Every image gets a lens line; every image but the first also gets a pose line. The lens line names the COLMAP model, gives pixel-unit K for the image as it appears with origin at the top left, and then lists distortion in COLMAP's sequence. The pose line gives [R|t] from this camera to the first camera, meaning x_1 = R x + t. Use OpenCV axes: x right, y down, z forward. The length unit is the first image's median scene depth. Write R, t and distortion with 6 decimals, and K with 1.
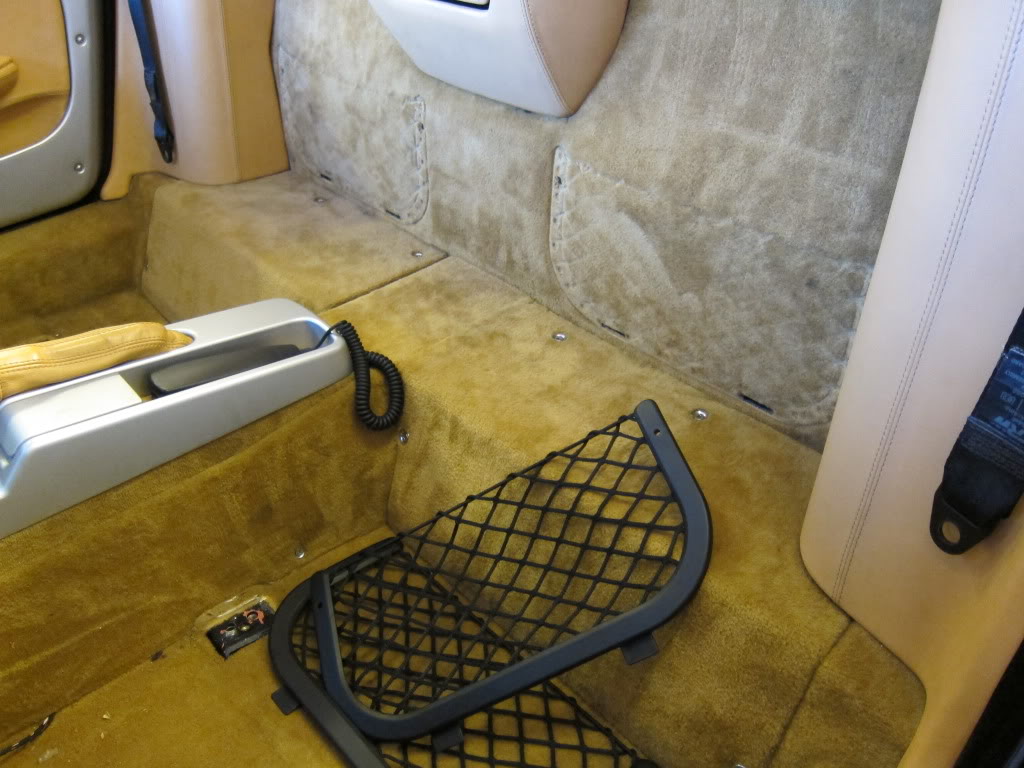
lens RADIAL K [[852.6, 0, 512.0], [0, 852.6, 384.0], [0, 0, 1]] dist [-0.064704, 0.029653]
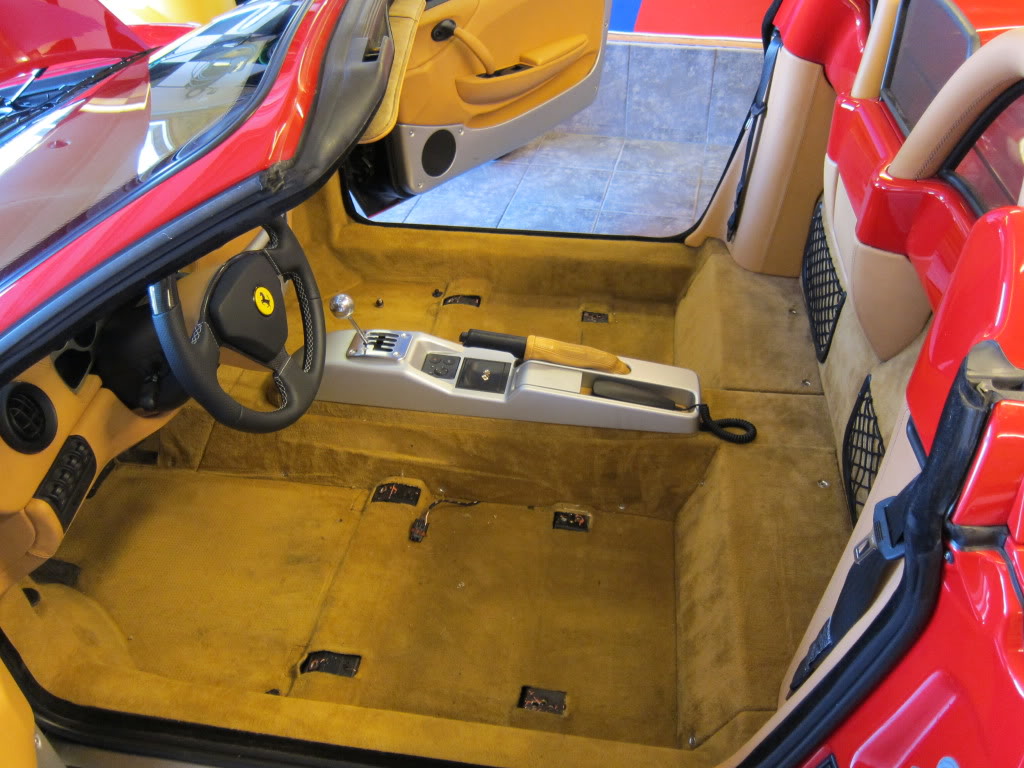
lens RADIAL K [[852.6, 0, 512.0], [0, 852.6, 384.0], [0, 0, 1]] dist [-0.064704, 0.029653]
pose [[0.643281, 0.481174, -0.595534, 0.538626], [-0.443117, 0.868305, 0.222920, -0.316266], [0.624369, 0.120491, 0.771781, -0.538333]]
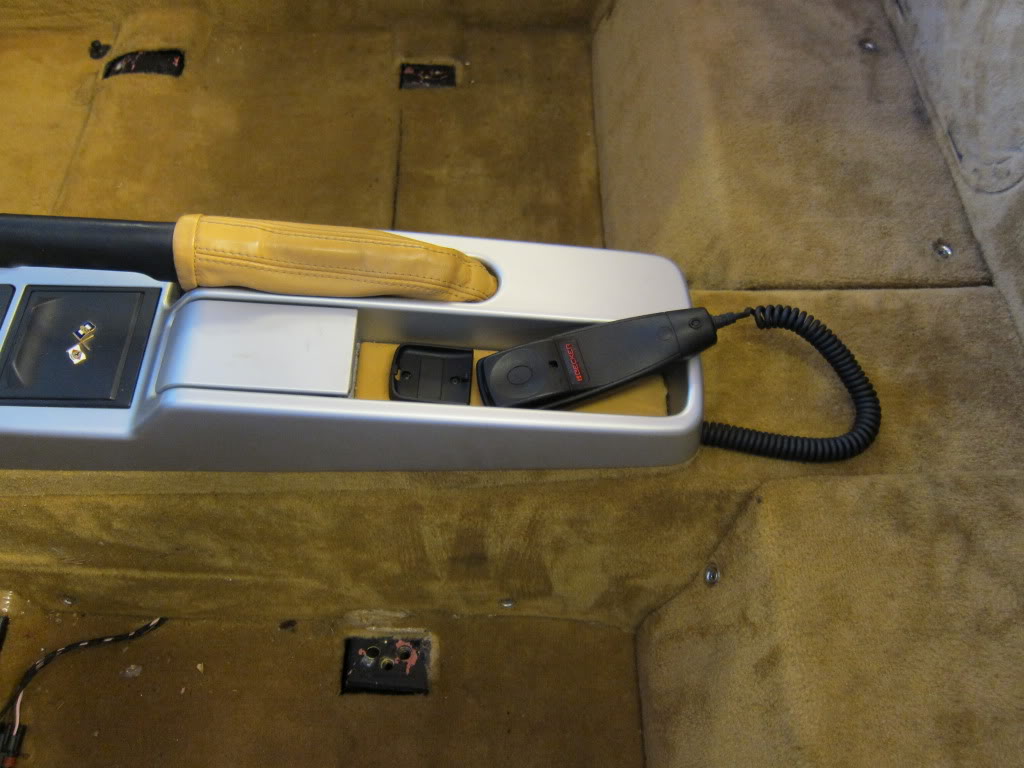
lens RADIAL K [[852.6, 0, 512.0], [0, 852.6, 384.0], [0, 0, 1]] dist [-0.064704, 0.029653]
pose [[0.750311, 0.566681, -0.340449, -0.108560], [-0.394227, 0.796939, 0.457683, -0.284917], [0.530677, -0.209190, 0.821353, 0.456441]]
